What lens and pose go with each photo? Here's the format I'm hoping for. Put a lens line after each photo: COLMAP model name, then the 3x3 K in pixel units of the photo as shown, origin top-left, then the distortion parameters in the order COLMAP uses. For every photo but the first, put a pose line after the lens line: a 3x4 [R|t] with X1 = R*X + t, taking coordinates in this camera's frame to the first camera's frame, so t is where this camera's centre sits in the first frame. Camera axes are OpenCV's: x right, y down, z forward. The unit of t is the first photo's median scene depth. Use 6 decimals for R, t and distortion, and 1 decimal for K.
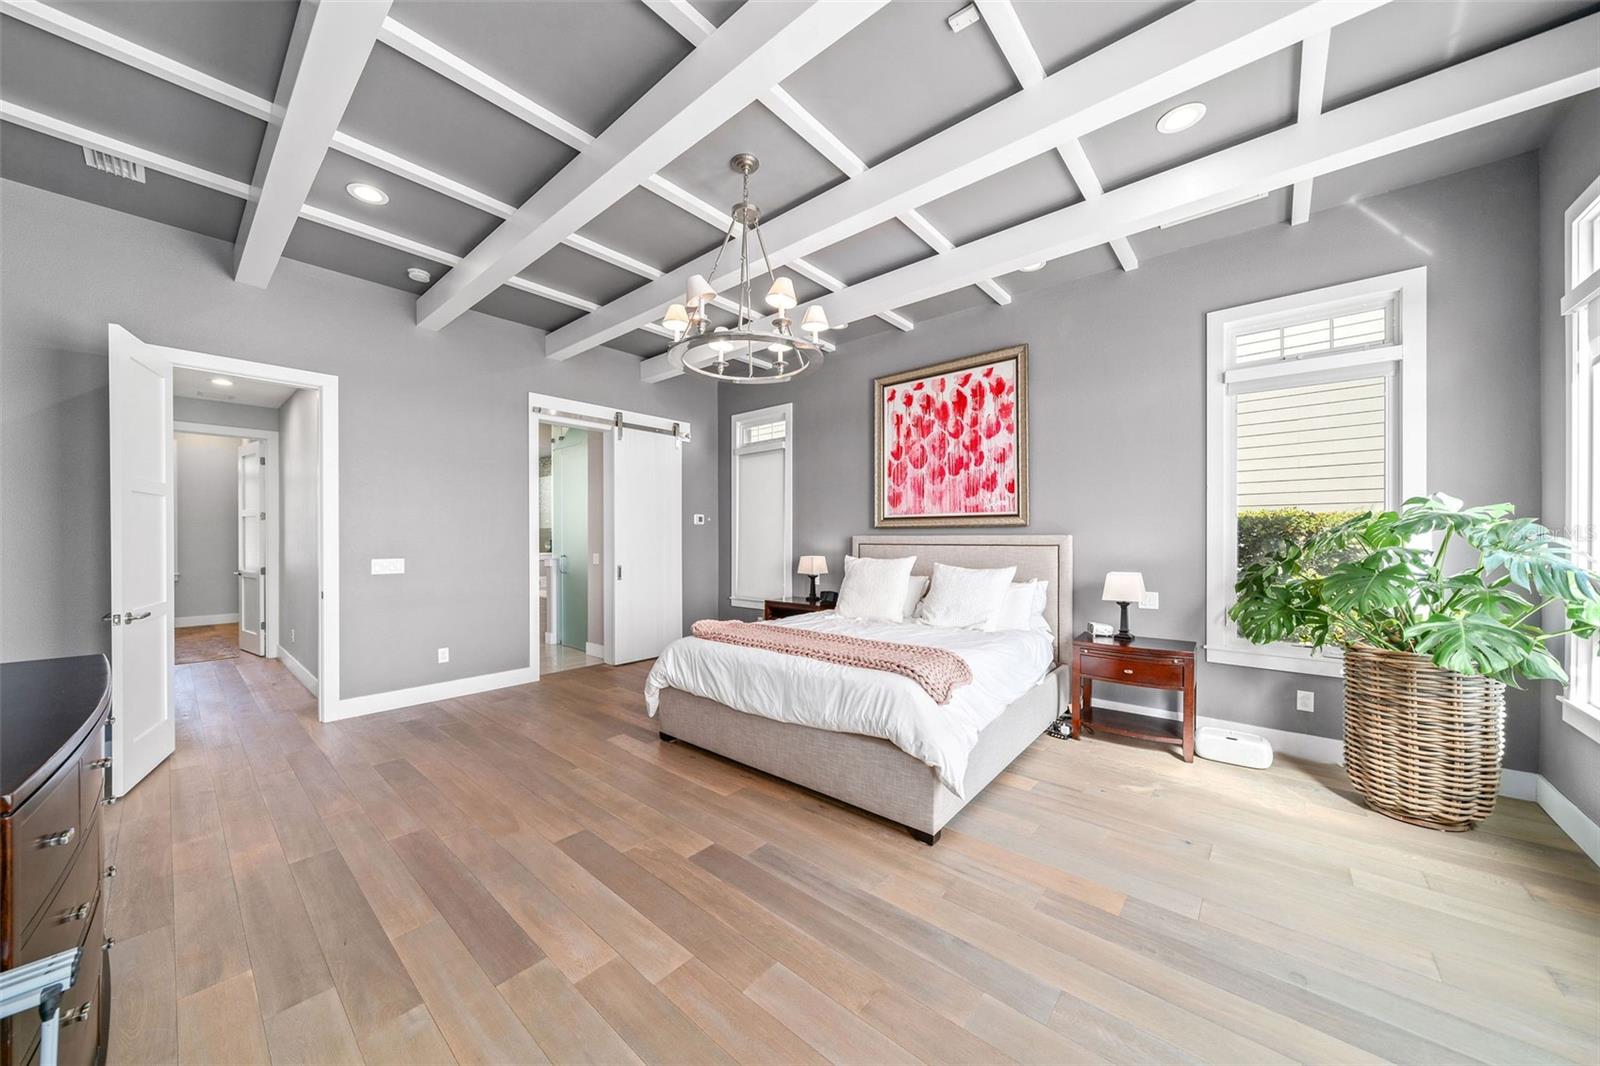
lens RADIAL K [[556.6, 0, 790.1], [0, 556.6, 536.5], [0, 0, 1]] dist [-0.001138, -0.000099]
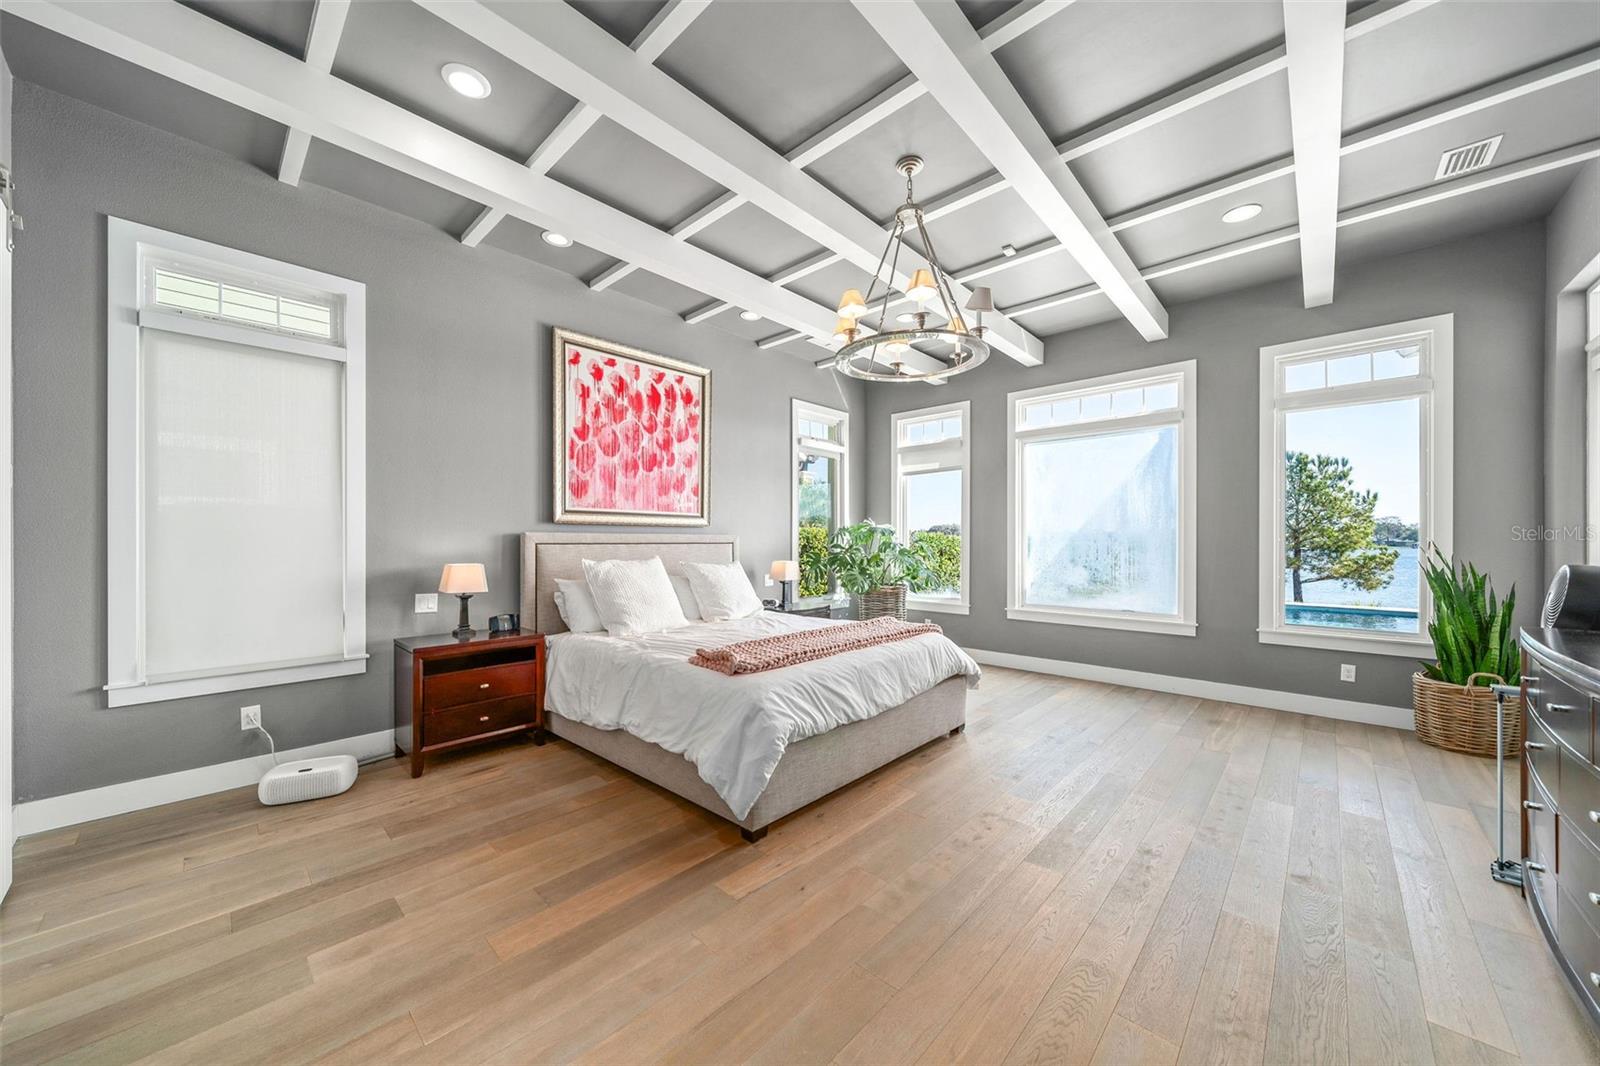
lens RADIAL K [[556.6, 0, 808.0], [0, 556.6, 544.5], [0, 0, 1]] dist [-0.001138, -0.000099]
pose [[0.028973, -0.003080, 0.999575, -0.659189], [-0.001854, 0.999993, 0.003135, 0.013071], [-0.999578, -0.001944, 0.028967, 0.693213]]
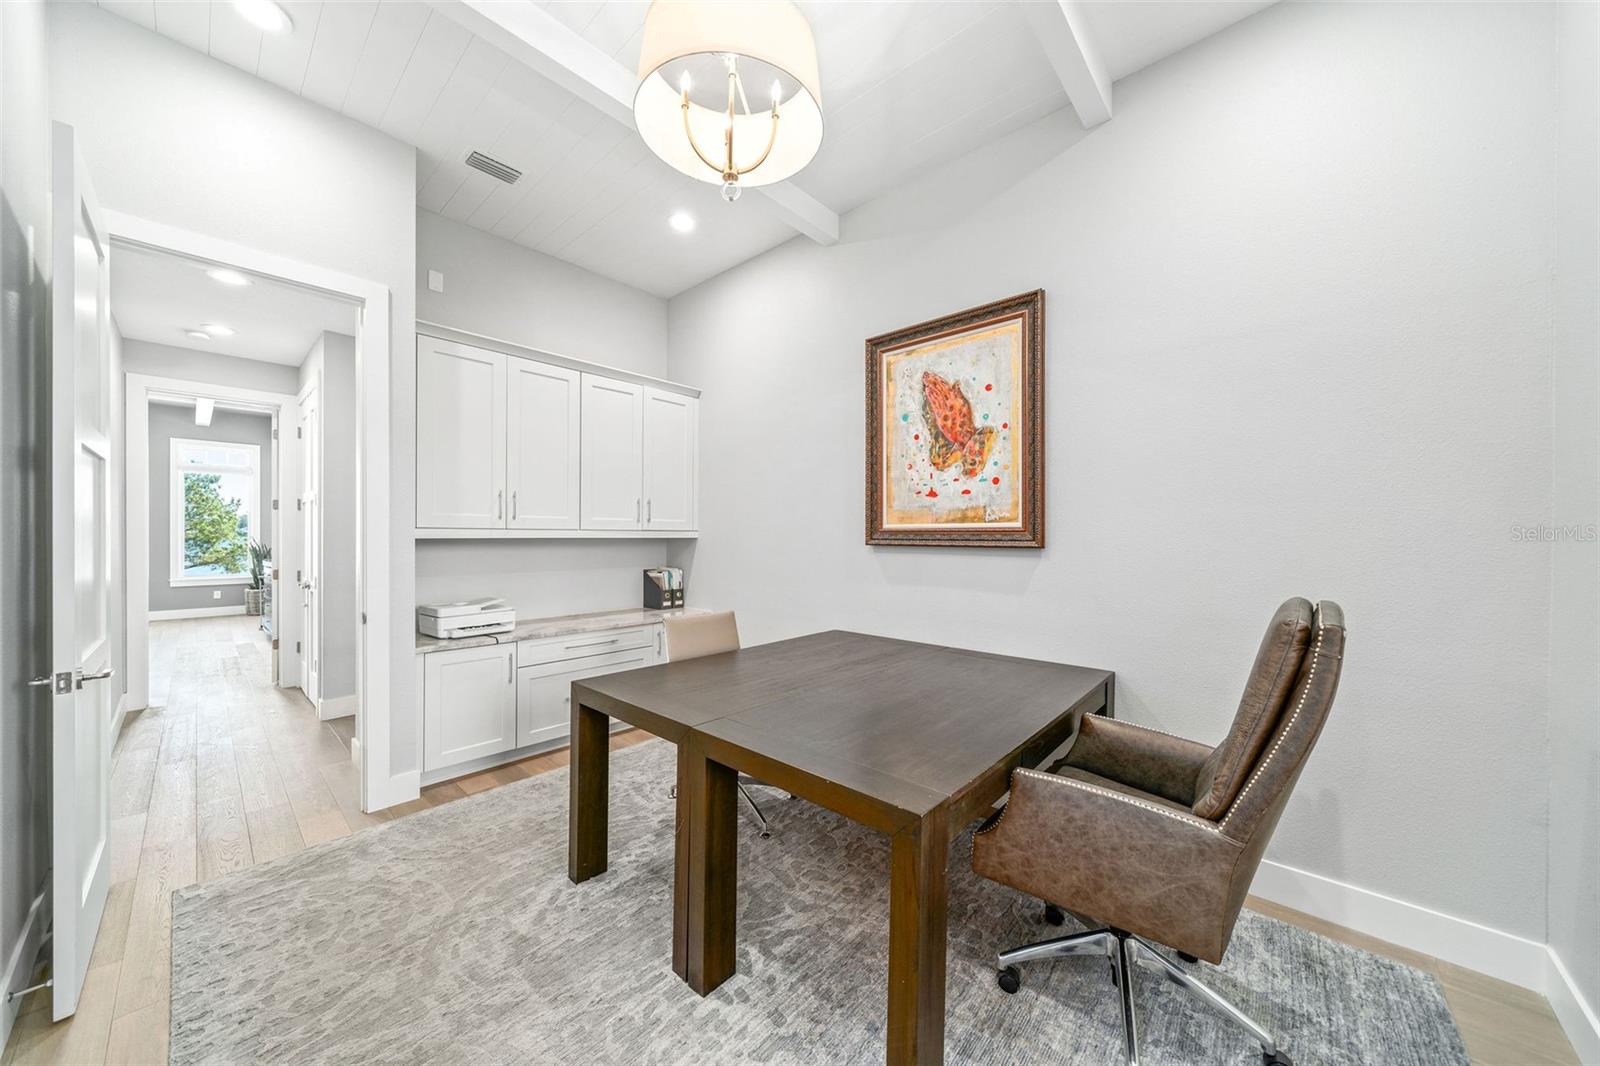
lens RADIAL K [[556.6, 0, 801.3], [0, 556.6, 540.7], [0, 0, 1]] dist [-0.001138, -0.000099]
pose [[-0.999777, -0.007424, 0.019785, -1.474865], [-0.007398, 0.999972, 0.001388, 0.010270], [-0.019794, 0.001242, -0.999803, 1.438202]]
